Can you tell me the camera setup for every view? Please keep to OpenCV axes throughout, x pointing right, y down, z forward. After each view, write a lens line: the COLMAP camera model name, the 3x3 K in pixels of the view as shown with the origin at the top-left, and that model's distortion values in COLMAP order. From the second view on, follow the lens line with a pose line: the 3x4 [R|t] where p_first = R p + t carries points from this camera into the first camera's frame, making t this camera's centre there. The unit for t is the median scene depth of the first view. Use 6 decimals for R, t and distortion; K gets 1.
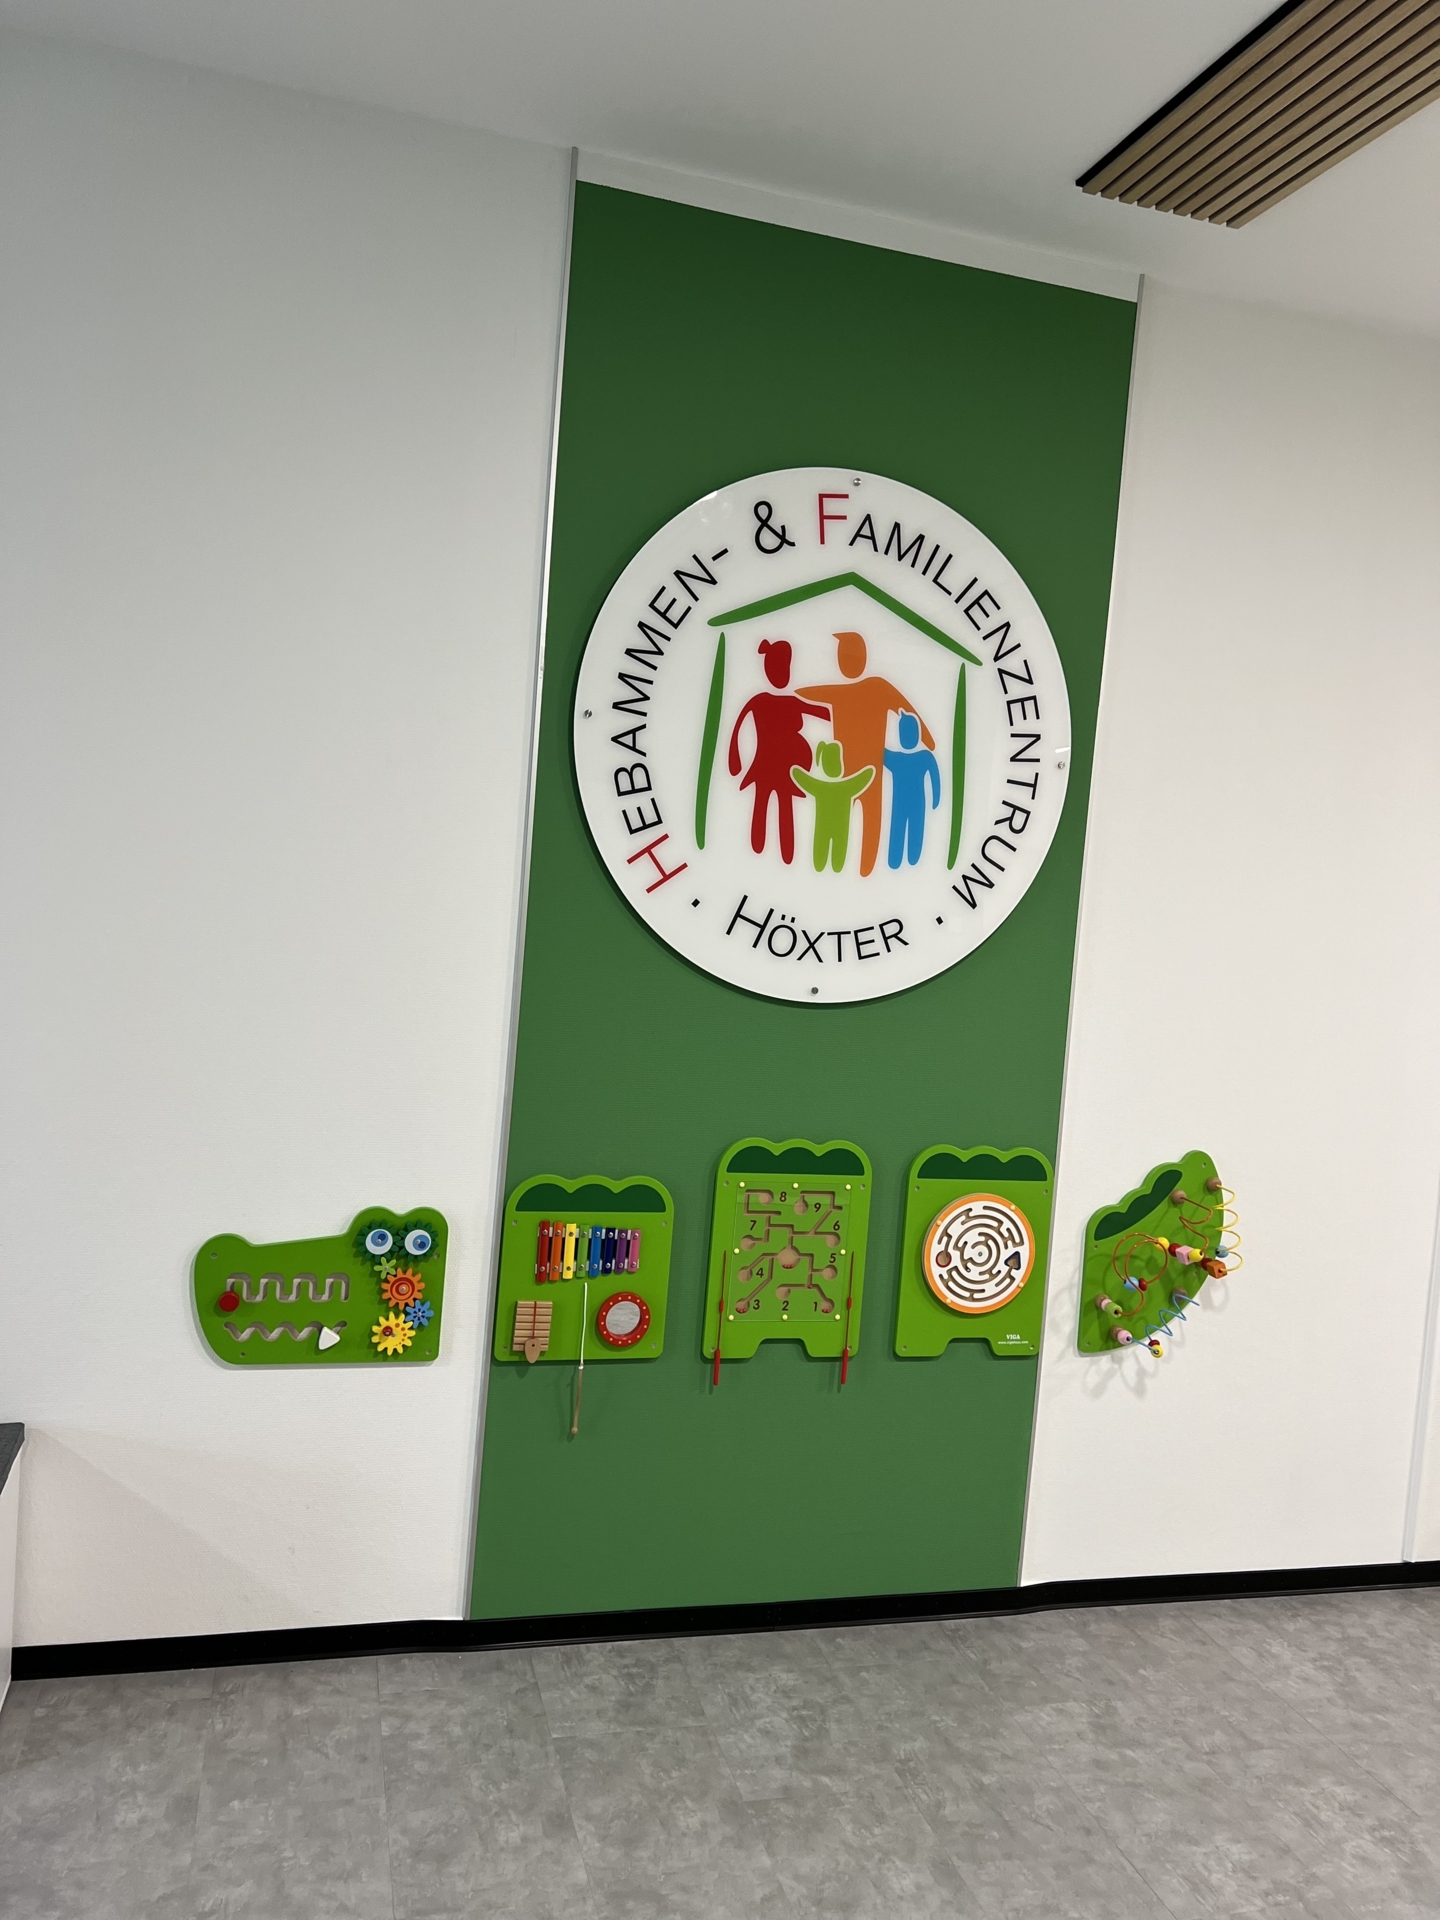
lens RADIAL K [[1439.0, 0, 720.0], [0, 1439.0, 960.0], [0, 0, 1]] dist [0.087774, -0.091868]
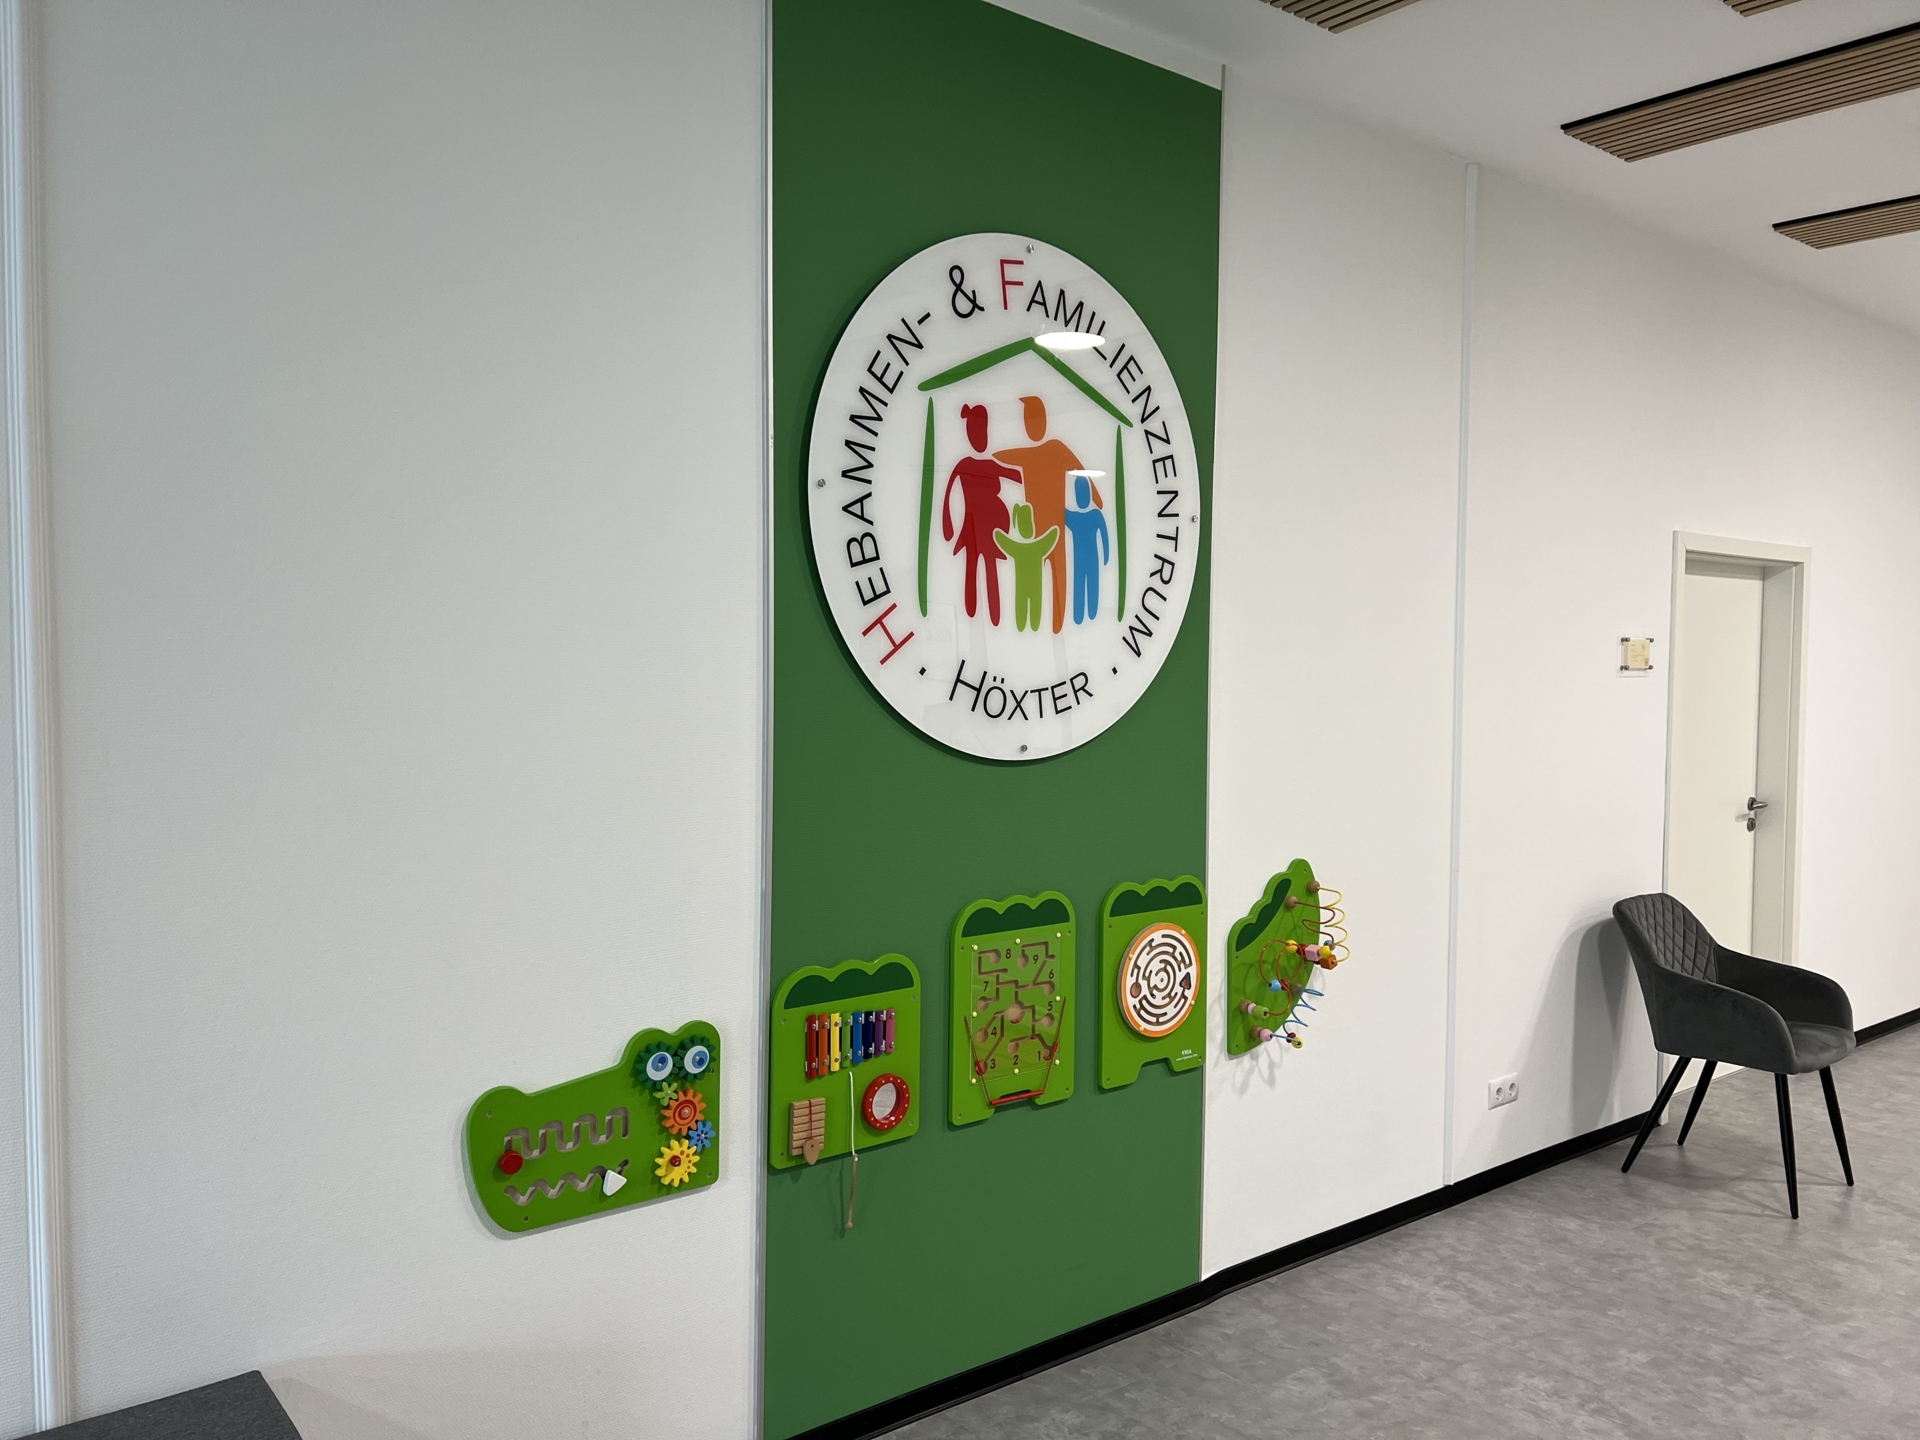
lens RADIAL K [[1455.5, 0, 960.0], [0, 1455.5, 720.0], [0, 0, 1]] dist [0.093110, -0.095374]
pose [[0.920090, -0.087264, 0.381862, -0.370991], [0.083096, 0.996164, 0.027427, -0.031029], [-0.382791, 0.006496, 0.923812, 0.065377]]
